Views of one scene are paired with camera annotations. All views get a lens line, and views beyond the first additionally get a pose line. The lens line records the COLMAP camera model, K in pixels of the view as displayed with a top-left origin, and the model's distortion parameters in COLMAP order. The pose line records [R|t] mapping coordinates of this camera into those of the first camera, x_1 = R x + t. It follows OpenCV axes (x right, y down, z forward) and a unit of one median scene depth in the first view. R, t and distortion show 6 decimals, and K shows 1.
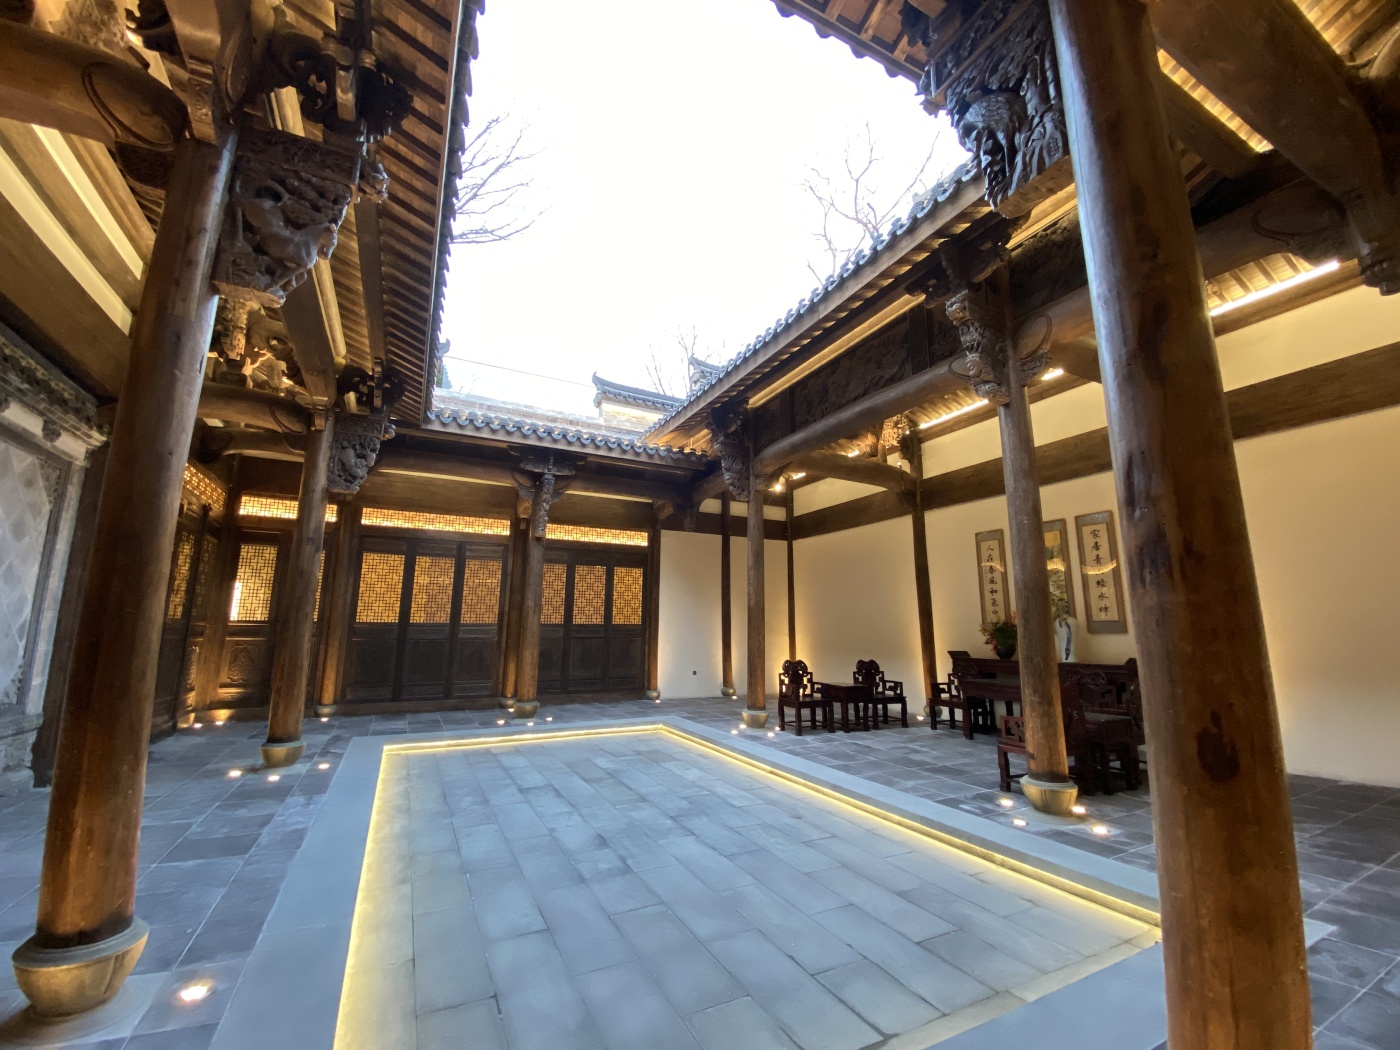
lens RADIAL K [[574.2, 0, 693.9], [0, 574.2, 522.4], [0, 0, 1]] dist [0.063275, -0.051625]
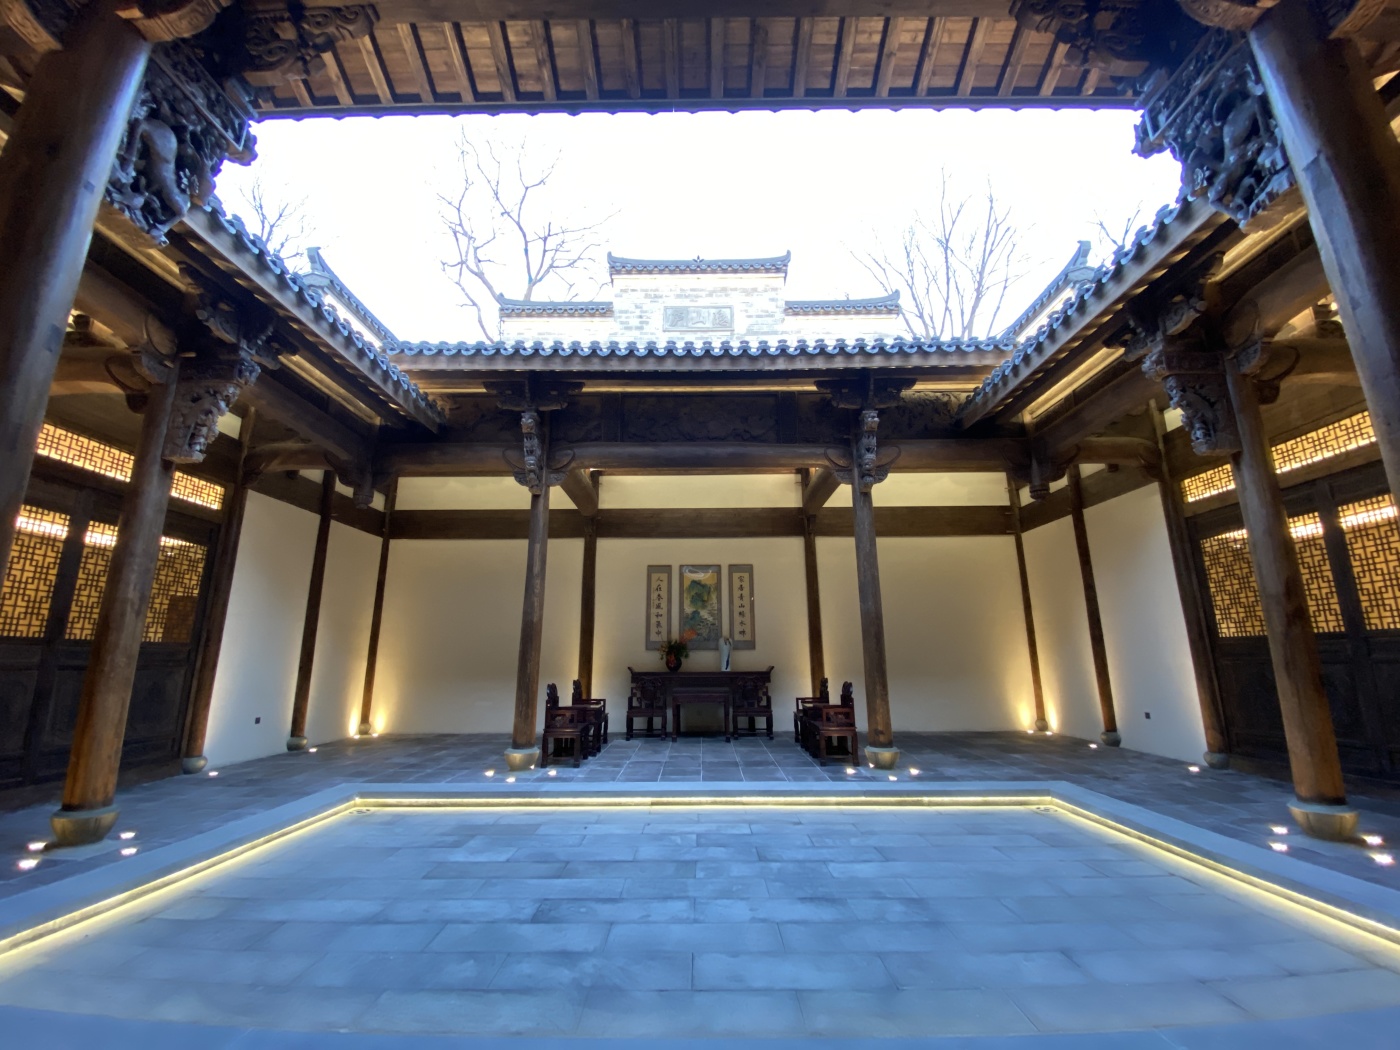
lens RADIAL K [[566.6, 0, 698.5], [0, 566.6, 520.1], [0, 0, 1]] dist [0.026600, -0.023705]
pose [[0.444702, 0.195933, 0.873985, -0.530022], [-0.156306, 0.977784, -0.139671, 0.079068], [-0.881934, -0.074497, 0.465448, 0.409392]]
